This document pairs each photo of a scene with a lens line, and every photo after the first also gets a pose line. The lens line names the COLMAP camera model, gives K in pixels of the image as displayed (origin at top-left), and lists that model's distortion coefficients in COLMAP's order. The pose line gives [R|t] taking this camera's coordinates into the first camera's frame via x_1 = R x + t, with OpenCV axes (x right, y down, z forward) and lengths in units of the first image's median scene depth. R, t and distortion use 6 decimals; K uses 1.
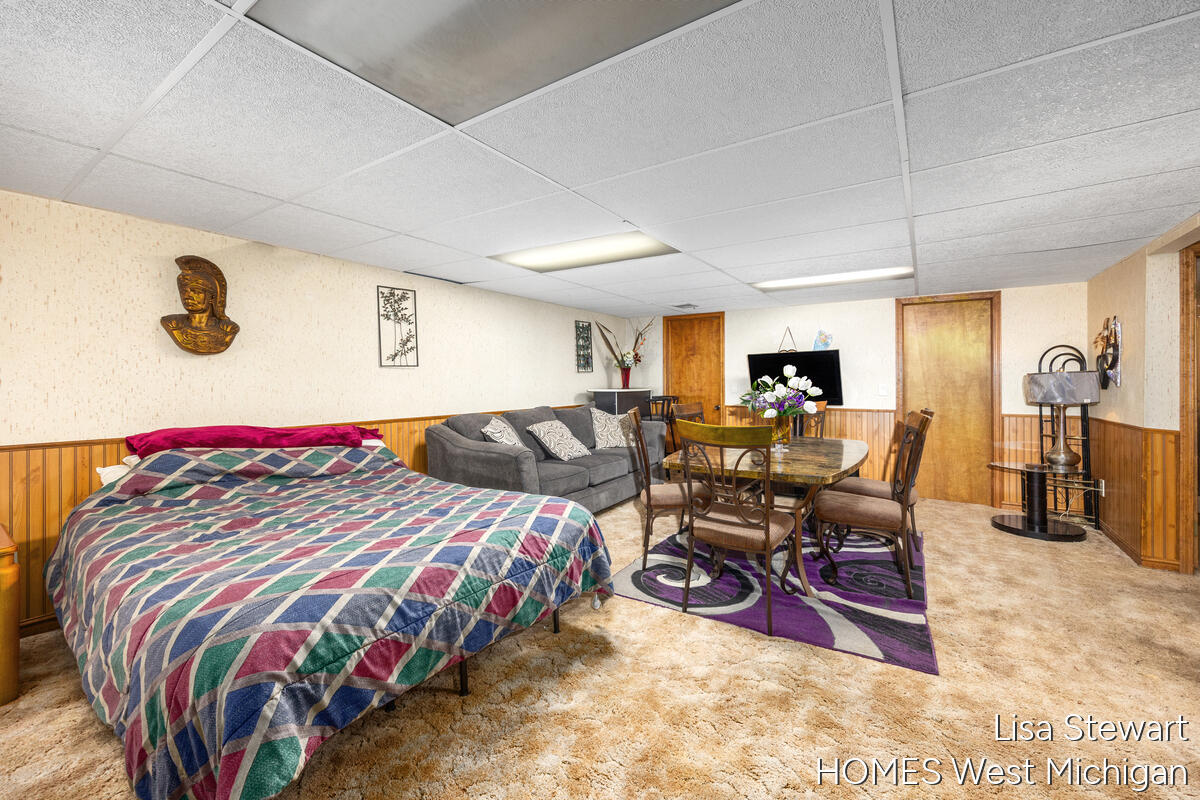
lens RADIAL K [[491.3, 0, 601.9], [0, 491.3, 375.1], [0, 0, 1]] dist [-0.001889, -0.000034]
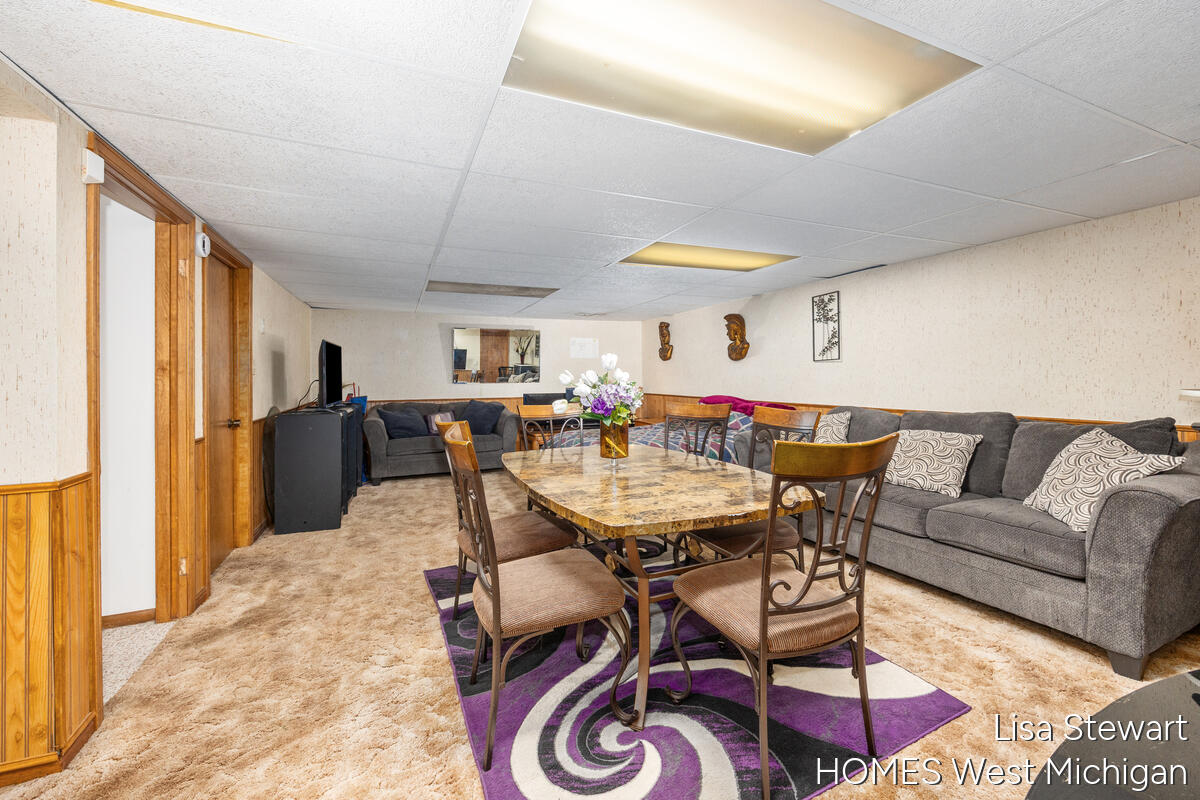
lens RADIAL K [[491.3, 0, 601.9], [0, 491.3, 375.1], [0, 0, 1]] dist [-0.001889, -0.000034]
pose [[-0.548343, 0.002771, -0.836249, 0.863738], [0.010287, 0.999941, -0.003432, 0.015460], [0.836190, -0.010484, -0.548340, 1.203350]]
